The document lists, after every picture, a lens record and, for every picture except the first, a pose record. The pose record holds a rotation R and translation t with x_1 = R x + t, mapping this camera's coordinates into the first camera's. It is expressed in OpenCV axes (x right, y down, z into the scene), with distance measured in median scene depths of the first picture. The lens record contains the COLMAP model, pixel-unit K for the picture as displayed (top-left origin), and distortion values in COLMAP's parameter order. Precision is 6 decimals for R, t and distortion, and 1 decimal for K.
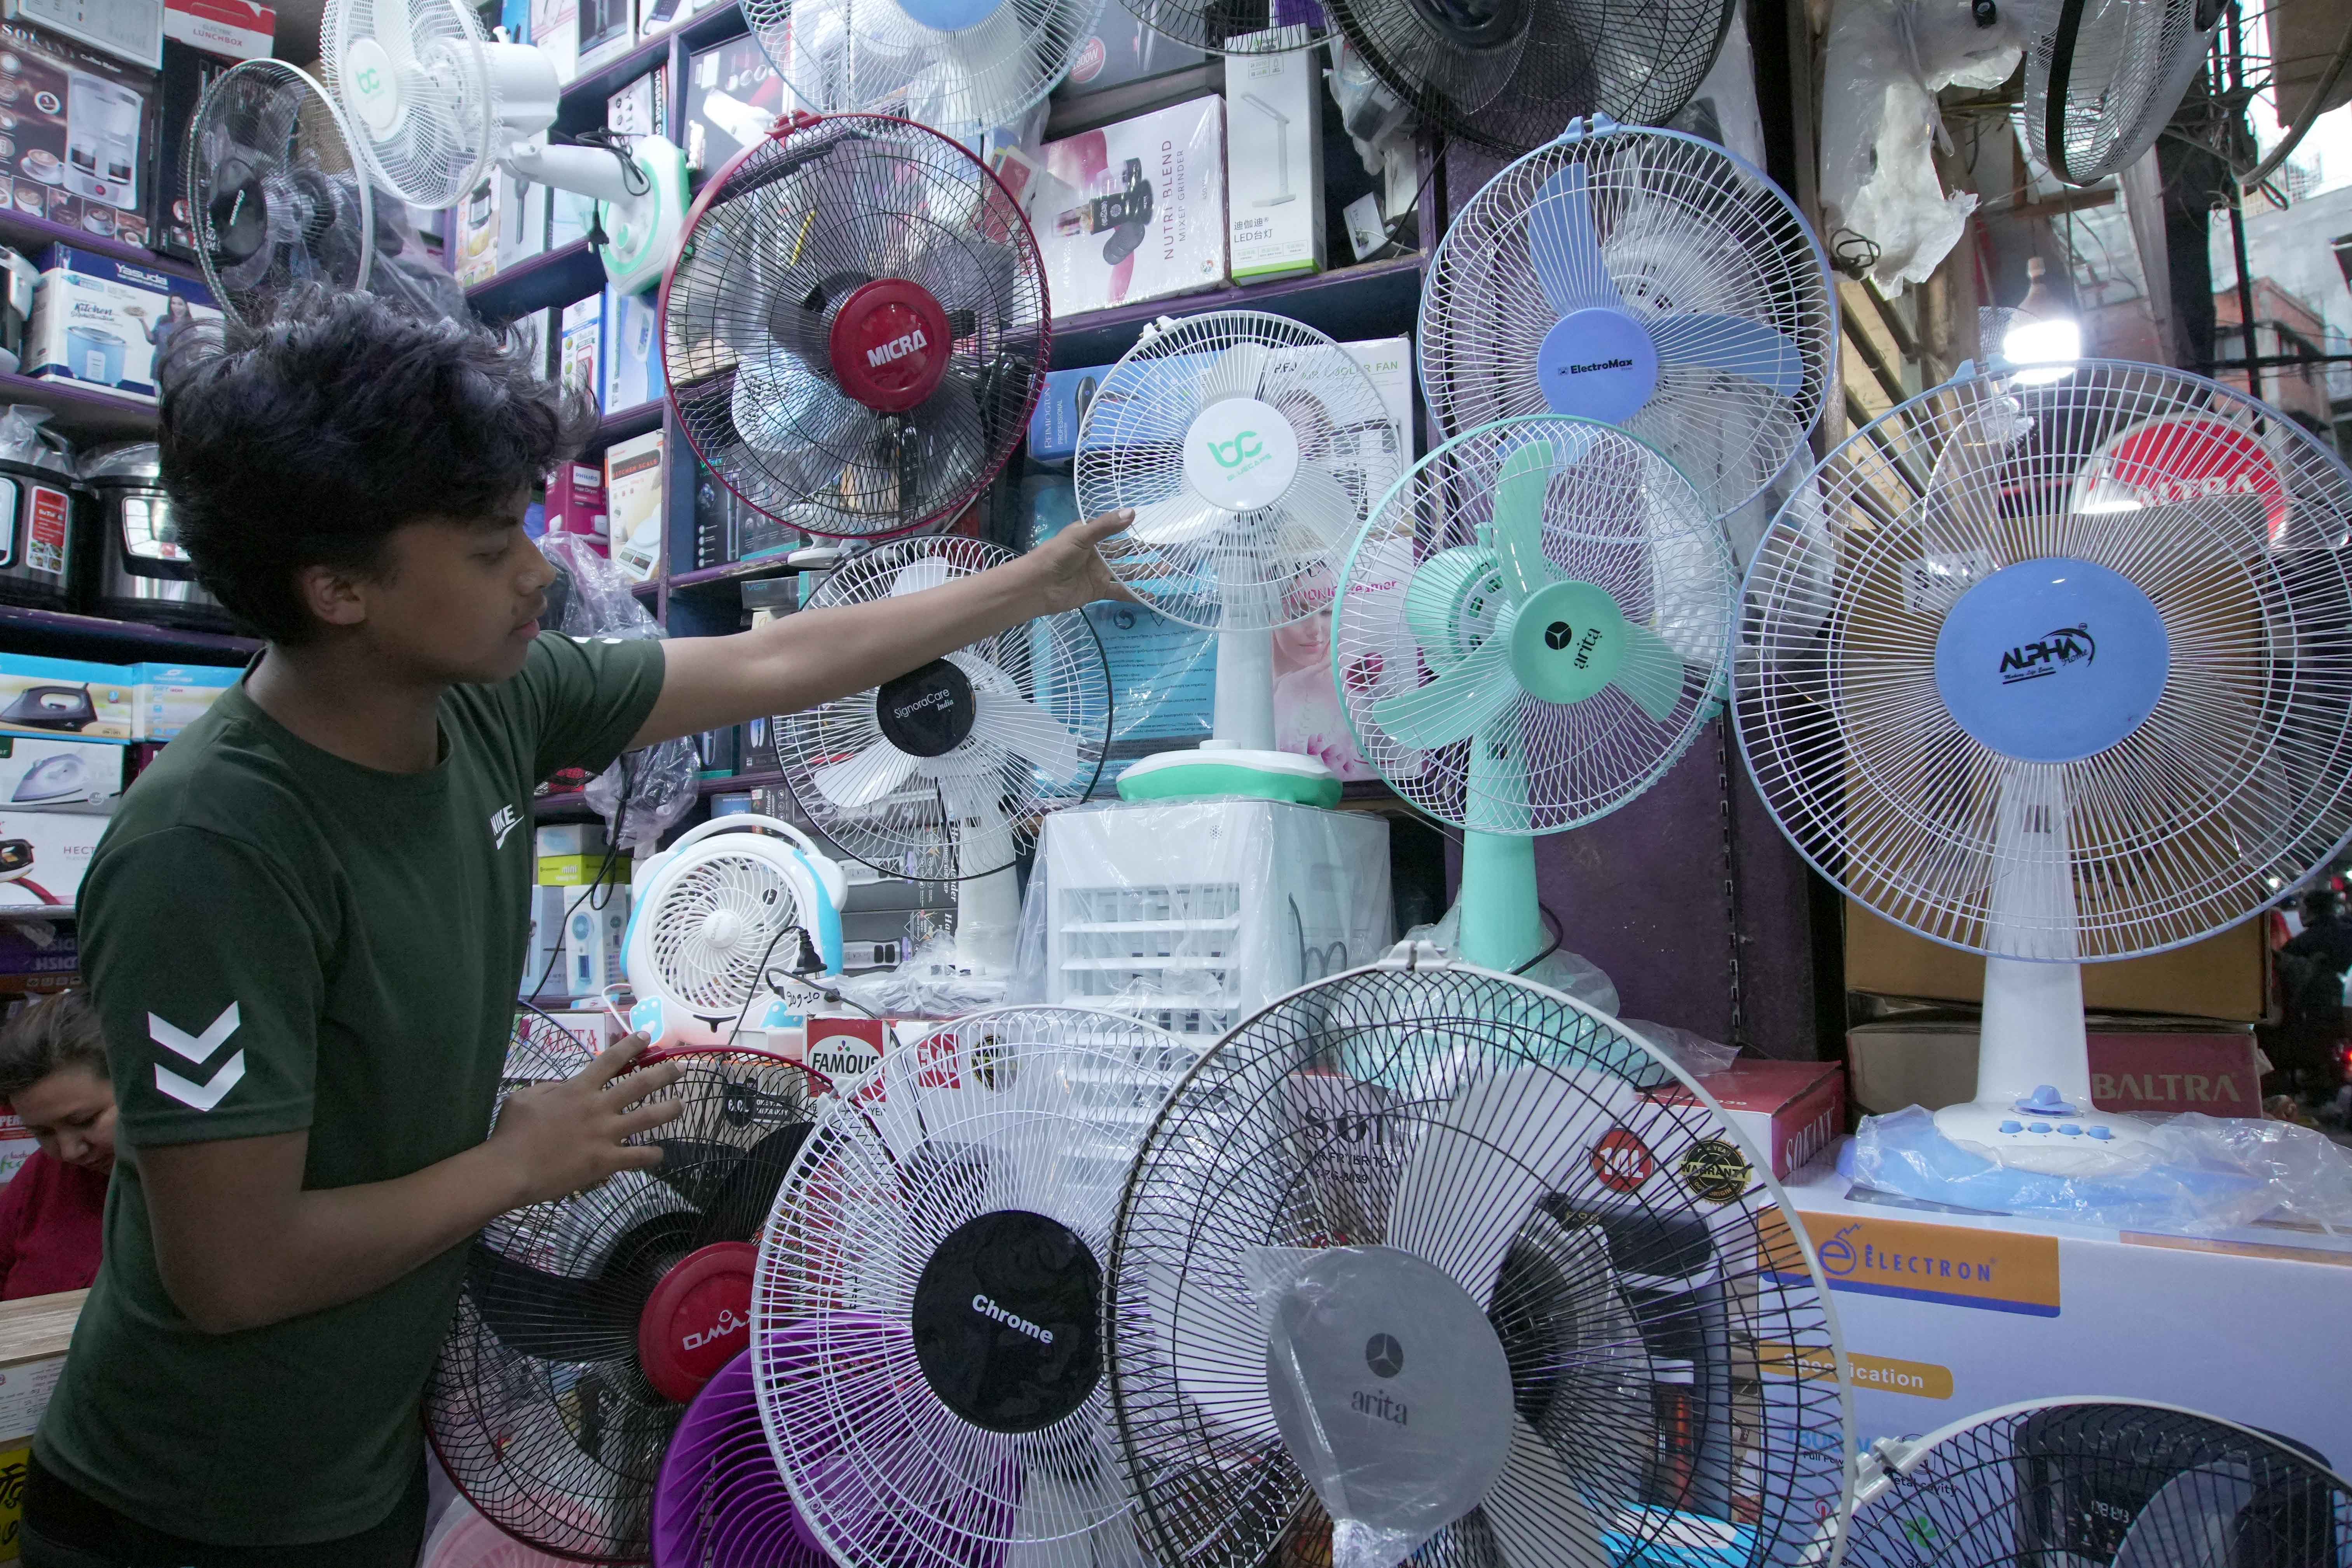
lens RADIAL K [[1484.9, 0, 1176.0], [0, 1484.9, 784.0], [0, 0, 1]] dist [-0.004884, -0.001514]
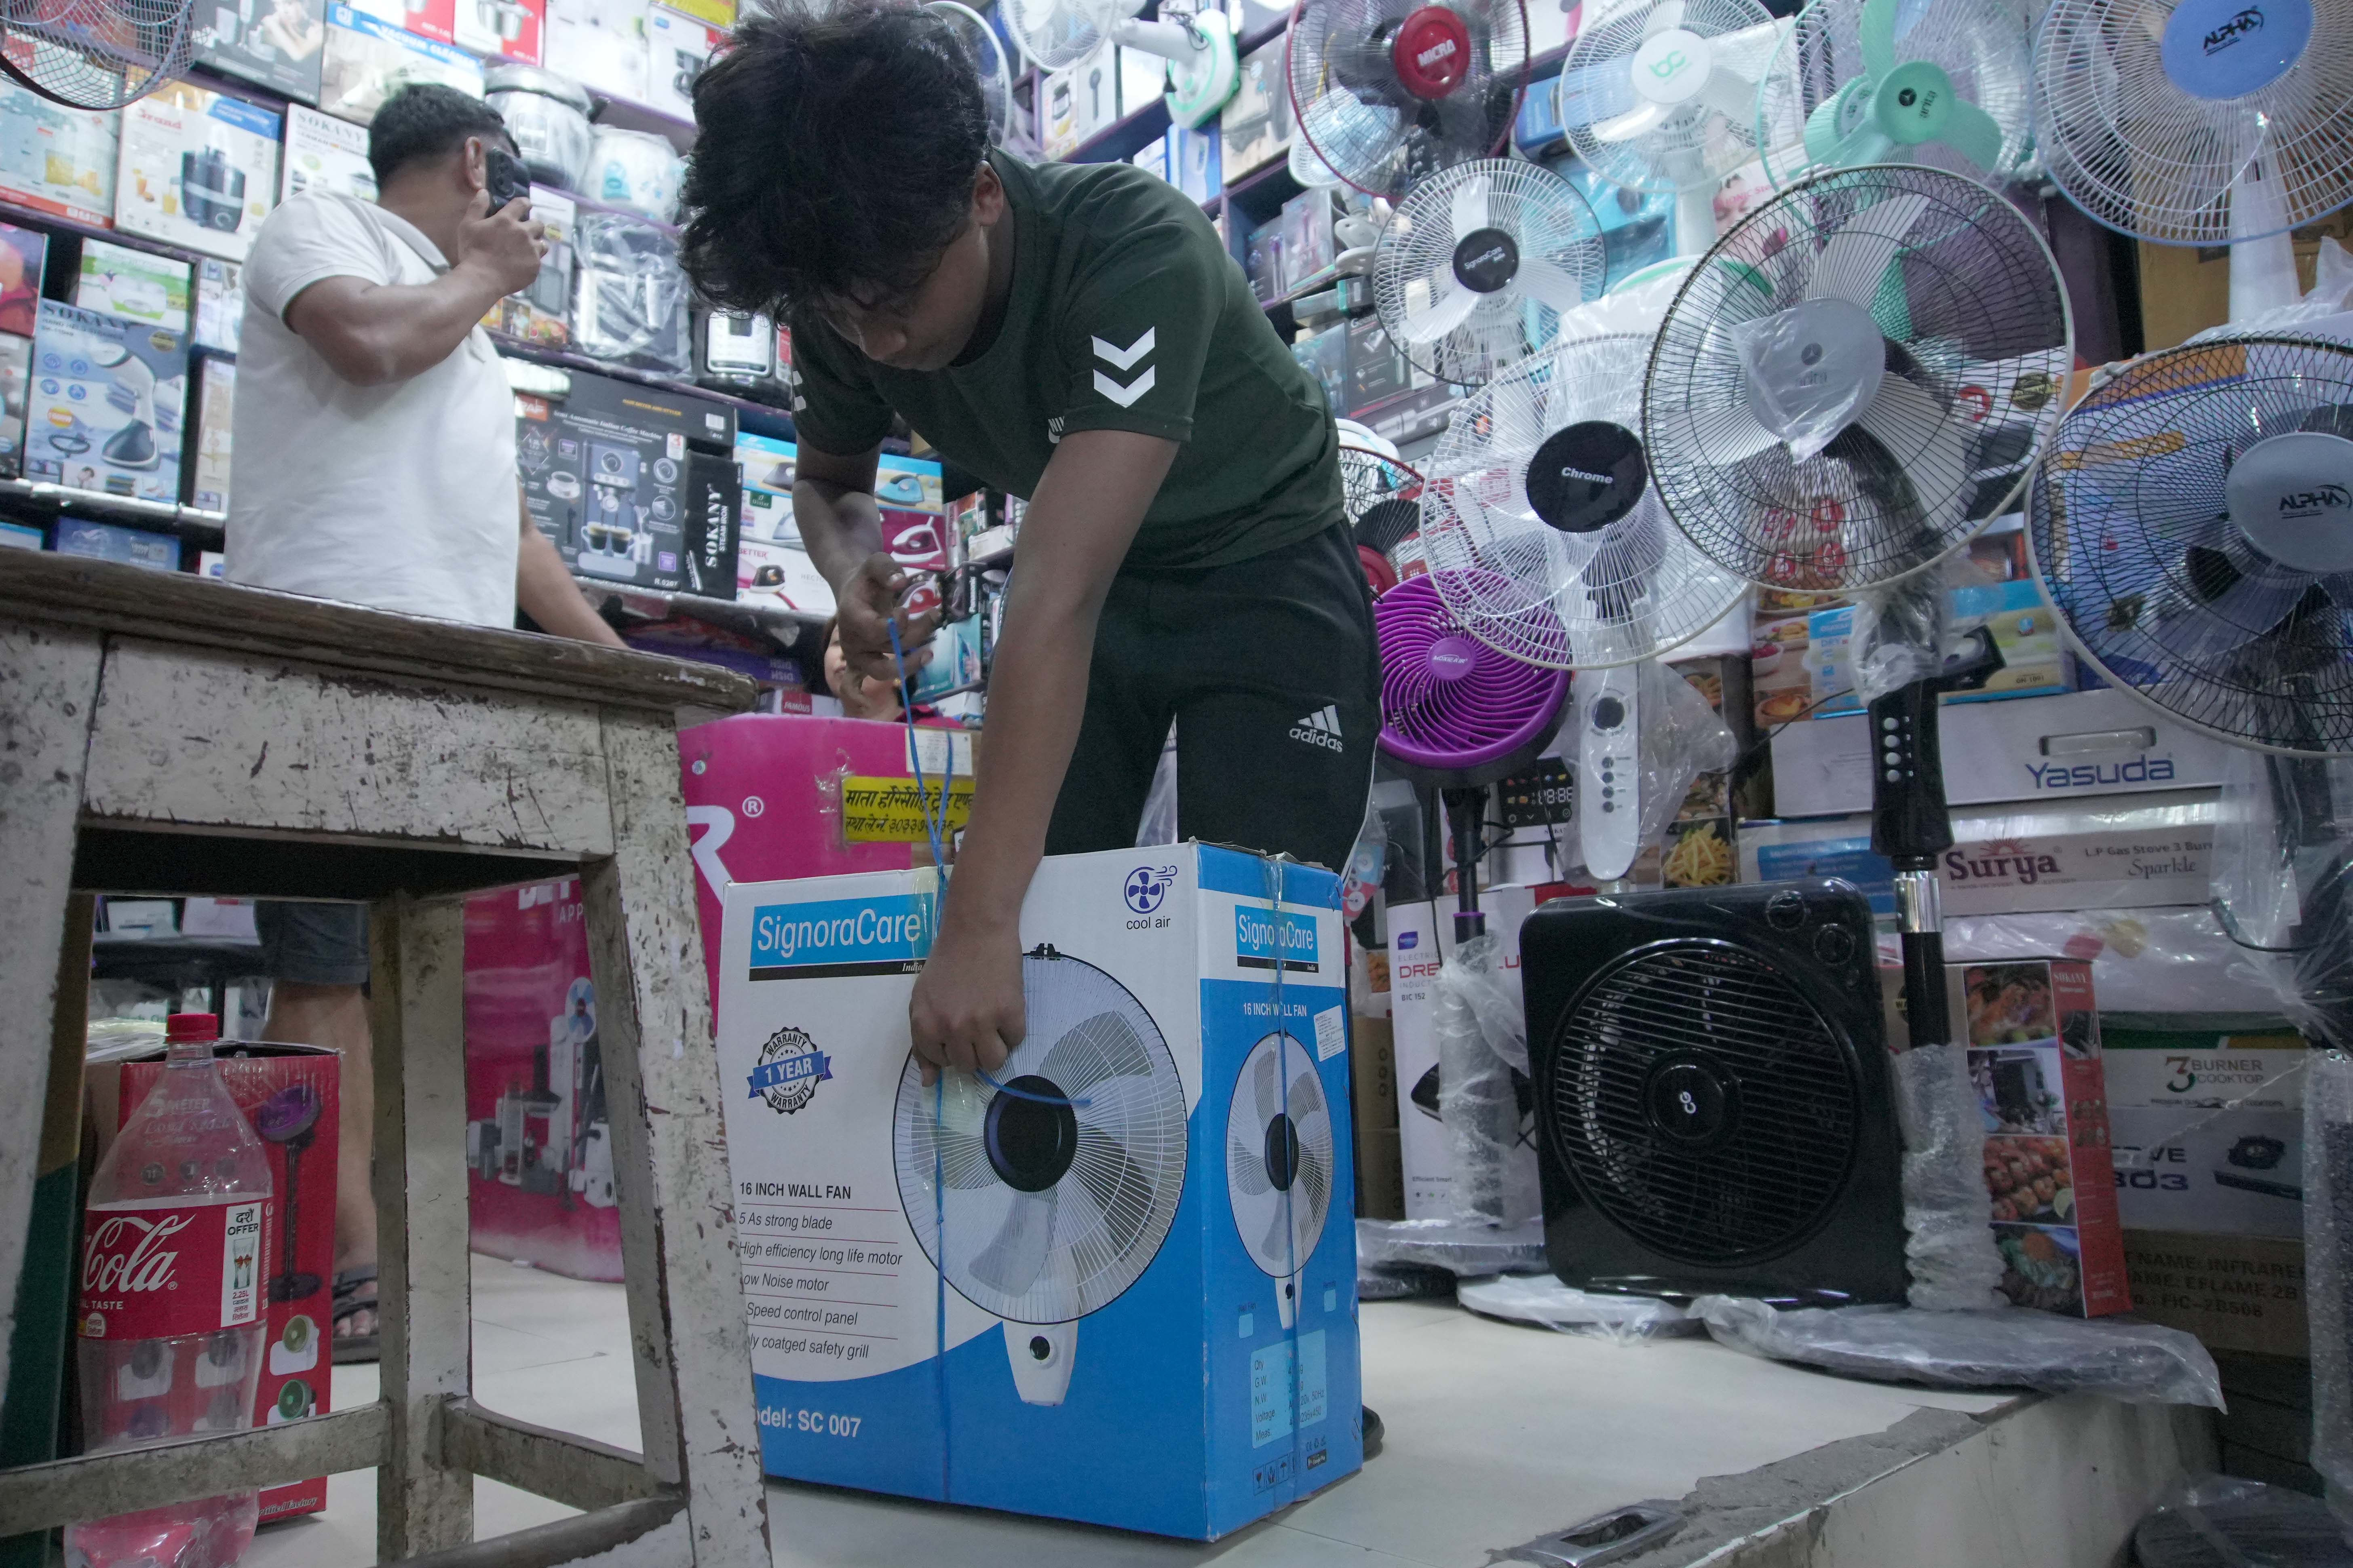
lens RADIAL K [[1650.7, 0, 1142.5], [0, 1650.7, 781.0], [0, 0, 1]] dist [-0.013019, 0.003242]
pose [[0.969319, -0.048175, -0.241037, -0.078959], [0.030814, 0.996686, -0.075287, 0.402530], [0.243865, 0.065550, 0.967591, -0.461961]]
